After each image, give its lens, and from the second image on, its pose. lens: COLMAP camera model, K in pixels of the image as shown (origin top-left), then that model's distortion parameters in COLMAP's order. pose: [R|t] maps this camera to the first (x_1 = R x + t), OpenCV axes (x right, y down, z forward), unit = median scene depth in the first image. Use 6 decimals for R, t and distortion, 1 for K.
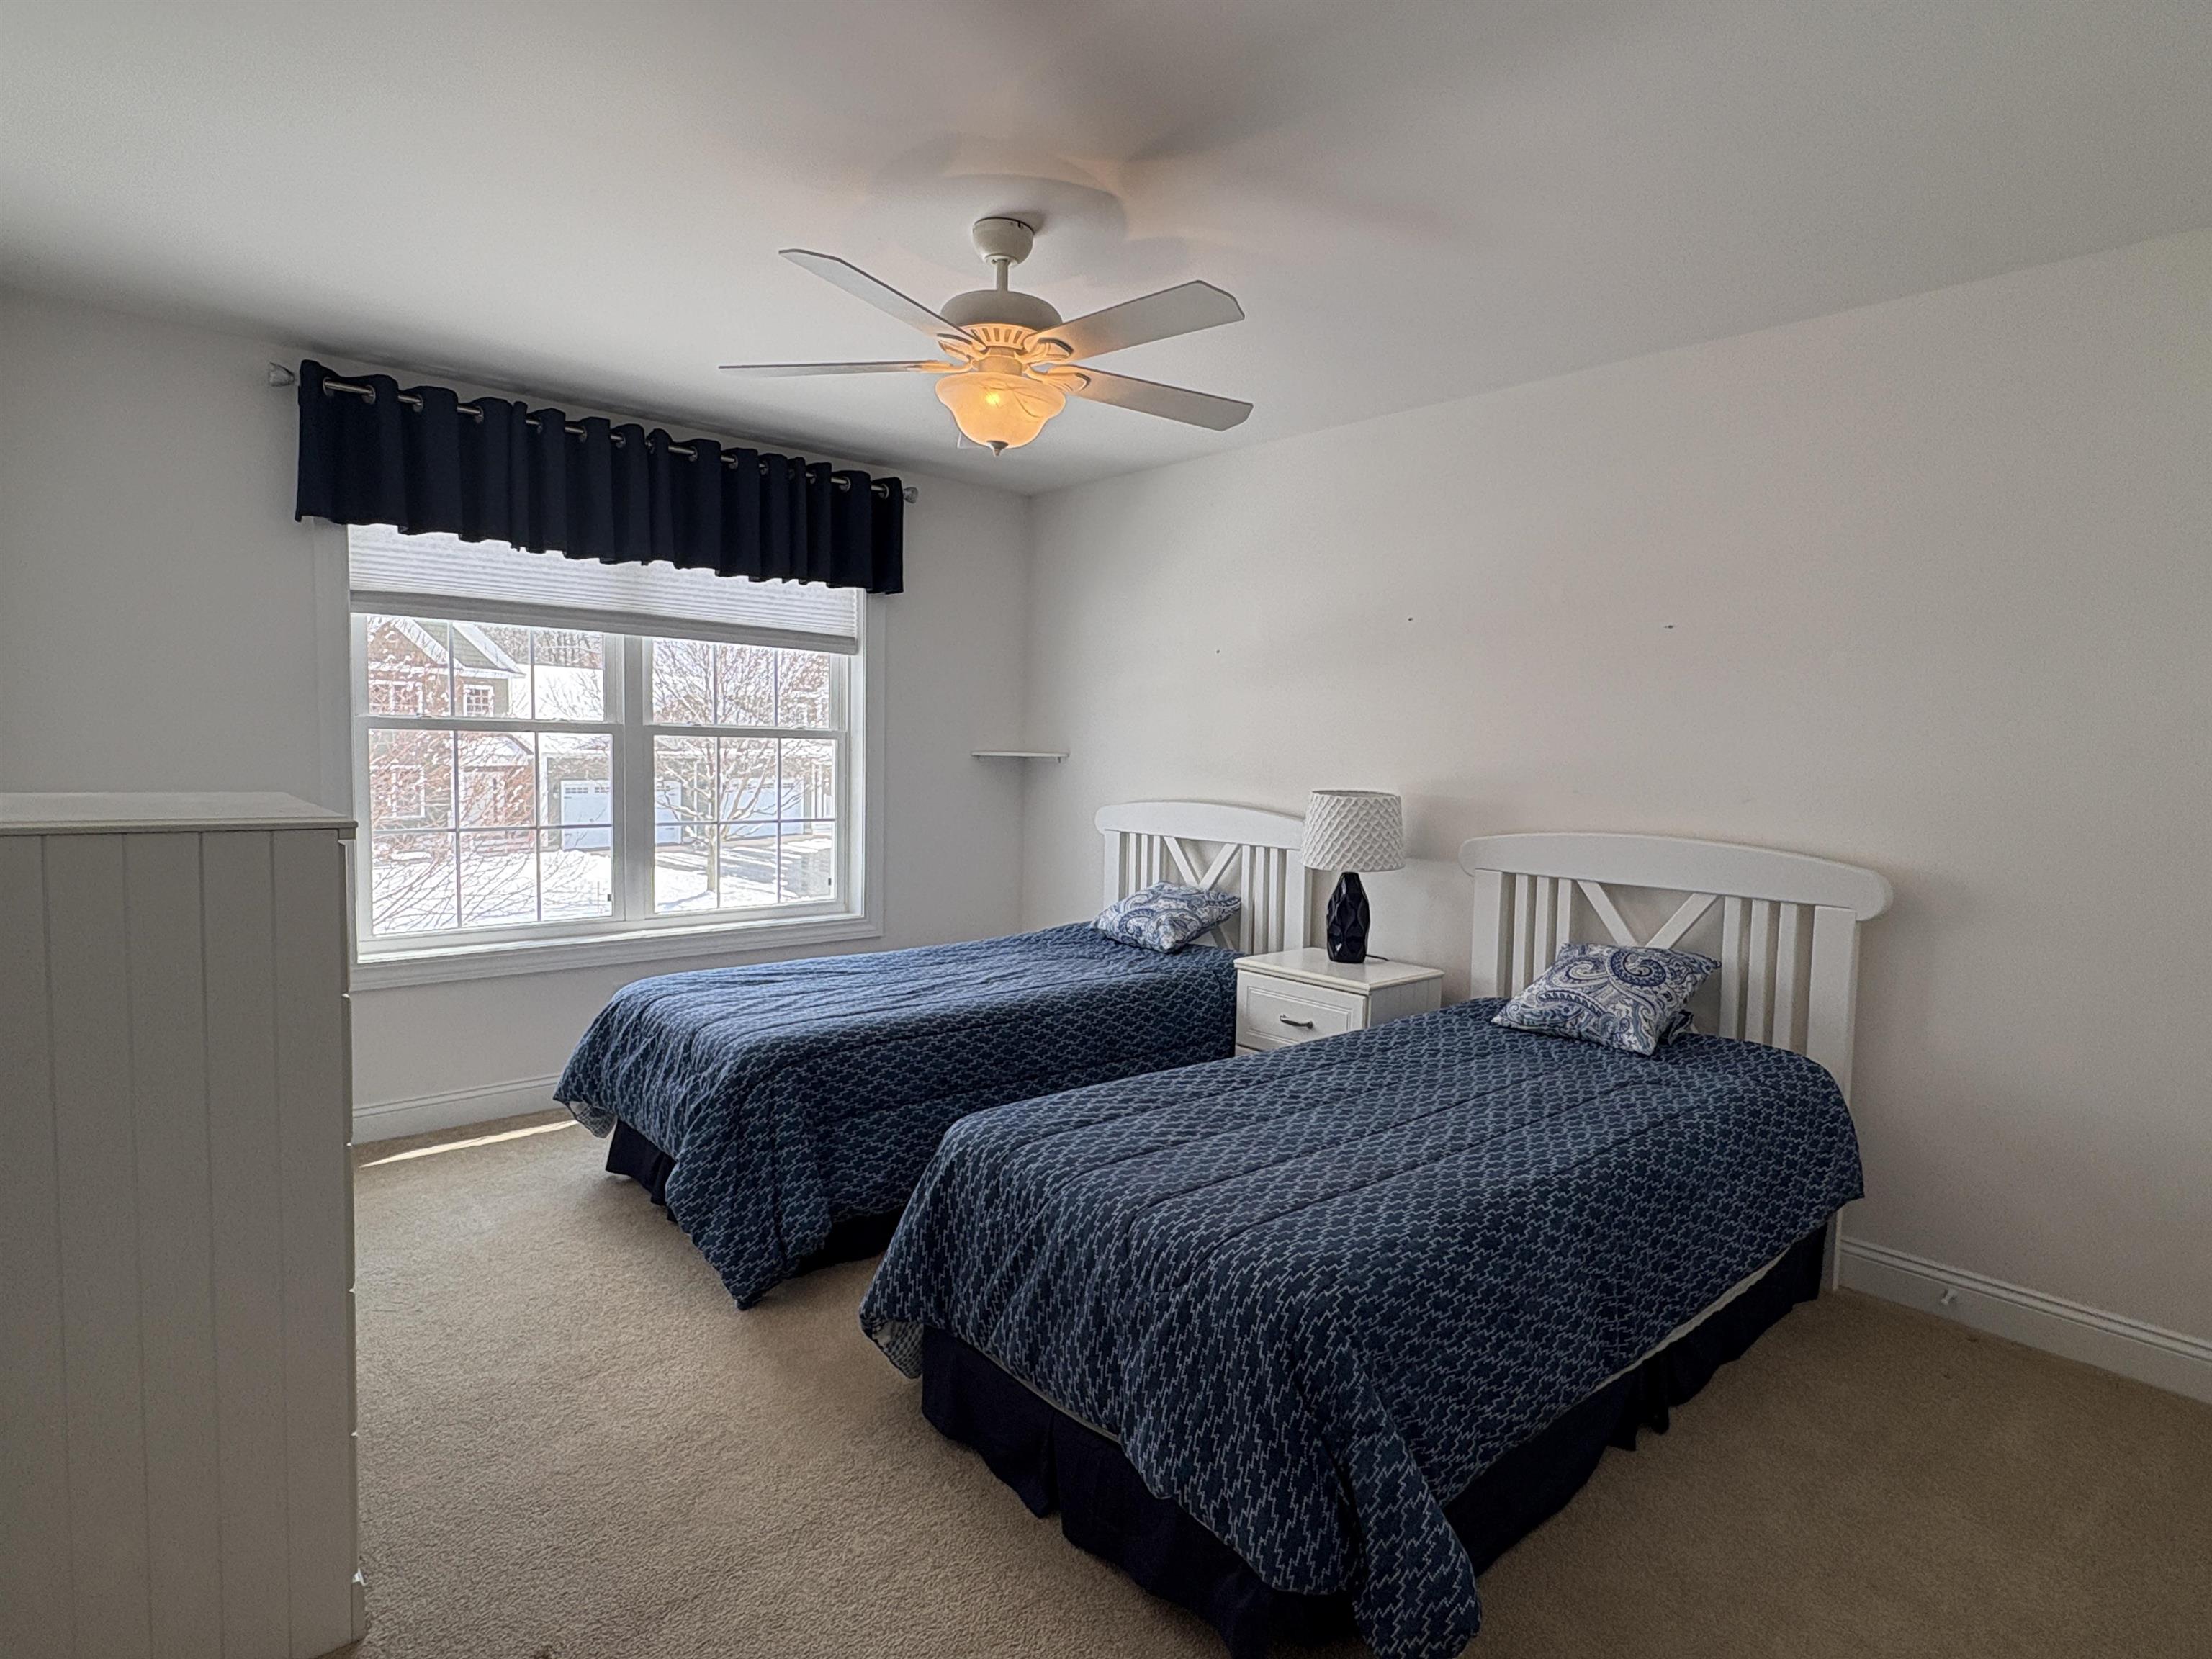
lens RADIAL K [[1163.6, 0, 1099.4], [0, 1163.6, 832.5], [0, 0, 1]] dist [0.002387, -0.002381]
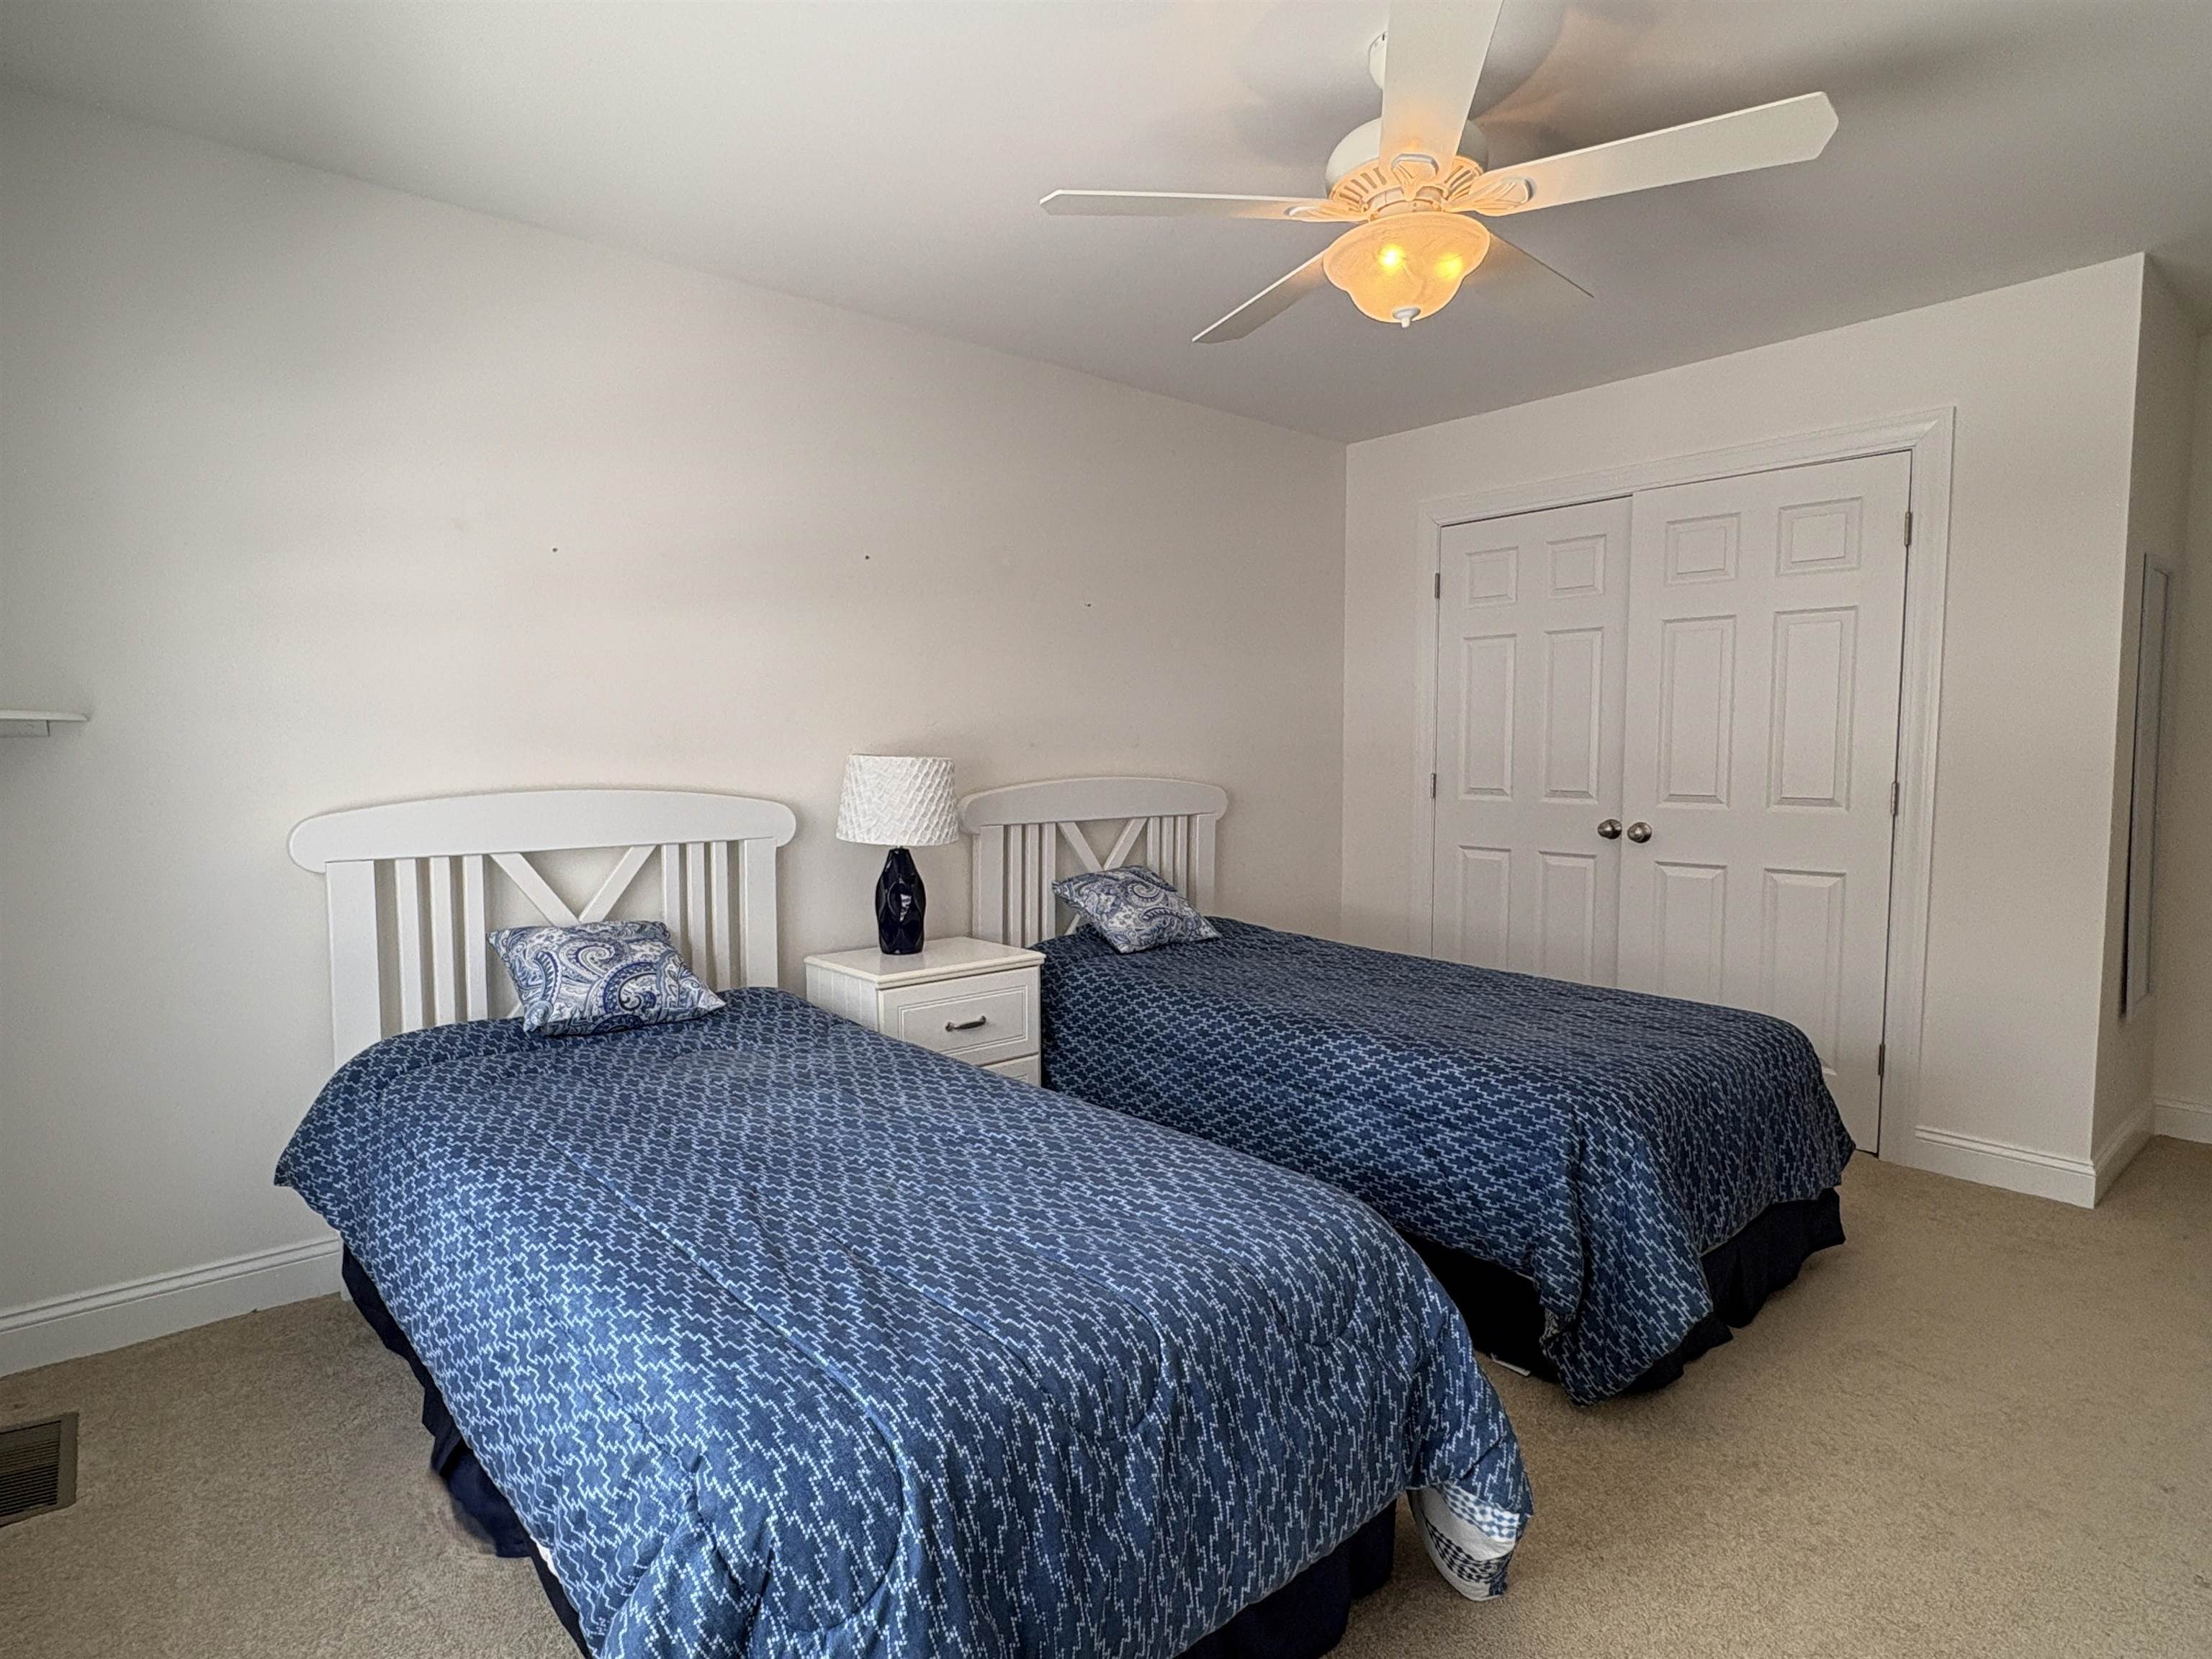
lens RADIAL K [[1163.6, 0, 1099.4], [0, 1163.6, 832.5], [0, 0, 1]] dist [0.002387, -0.002381]
pose [[0.002766, -0.118786, 0.992916, -0.555864], [0.062215, 0.991017, 0.118385, -0.062591], [-0.998059, 0.061447, 0.010131, 0.733912]]
